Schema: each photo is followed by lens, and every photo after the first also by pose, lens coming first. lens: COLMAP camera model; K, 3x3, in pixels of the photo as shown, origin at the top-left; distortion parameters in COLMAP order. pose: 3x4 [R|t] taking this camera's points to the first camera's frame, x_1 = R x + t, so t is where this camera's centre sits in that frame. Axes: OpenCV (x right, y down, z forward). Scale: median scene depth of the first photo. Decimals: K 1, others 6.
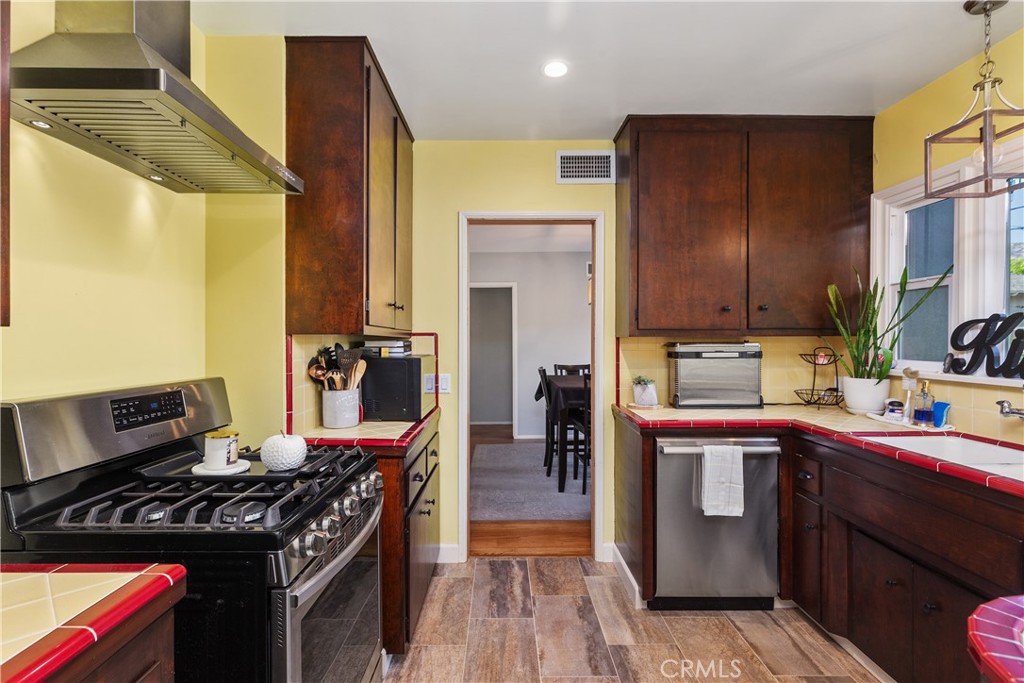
lens RADIAL K [[490.9, 0, 505.8], [0, 490.9, 341.0], [0, 0, 1]] dist [-0.002493, -0.000455]
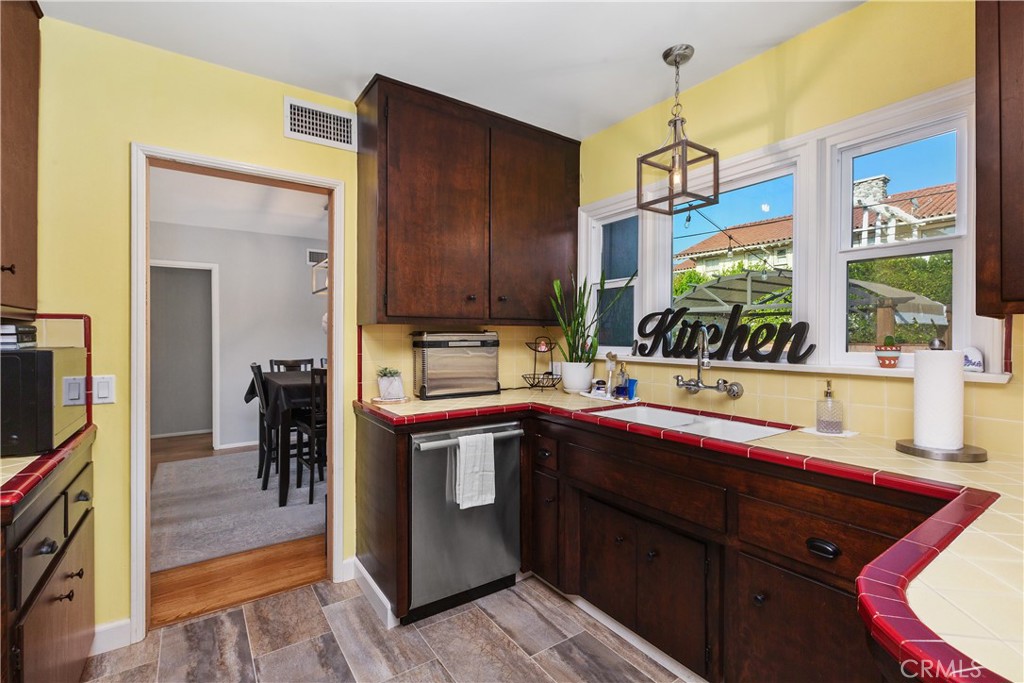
lens RADIAL K [[455.7, 0, 504.7], [0, 455.7, 338.0], [0, 0, 1]] dist [-0.001056, -0.000559]
pose [[0.828936, 0.000128, 0.559343, -0.019044], [-0.000793, 0.999999, 0.000946, 0.016102], [-0.559343, -0.001227, 0.828935, 0.185954]]
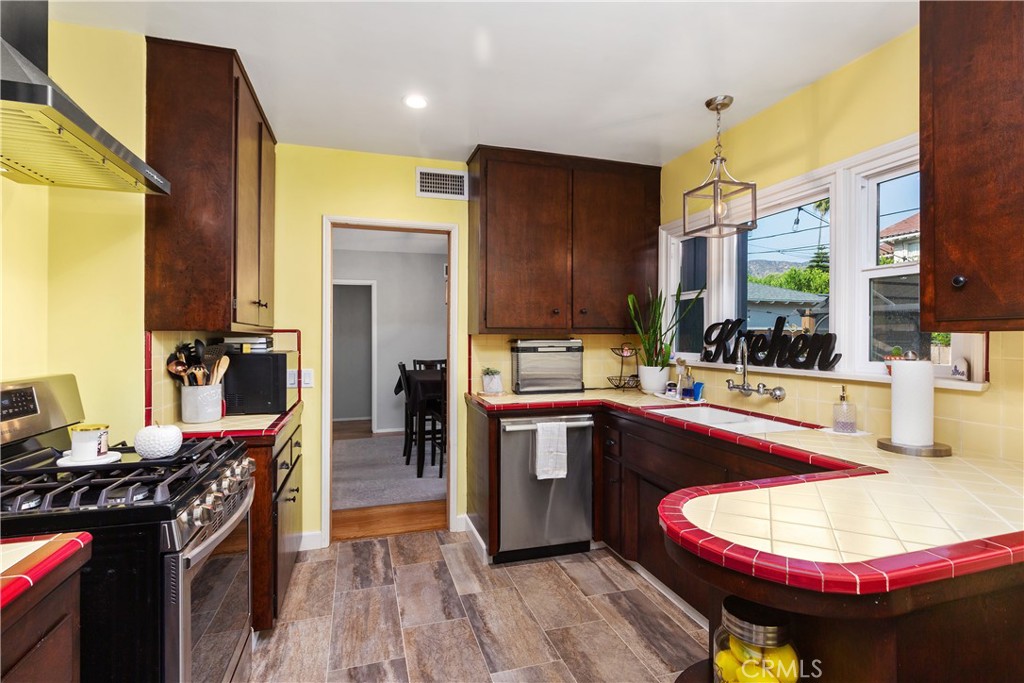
lens RADIAL K [[485.1, 0, 507.3], [0, 485.1, 335.1], [0, 0, 1]] dist [-0.002261, -0.000454]
pose [[0.957851, 0.003059, 0.287250, -0.015619], [-0.001561, 0.999984, -0.005442, -0.000085], [-0.287262, 0.004764, 0.957840, -0.126867]]
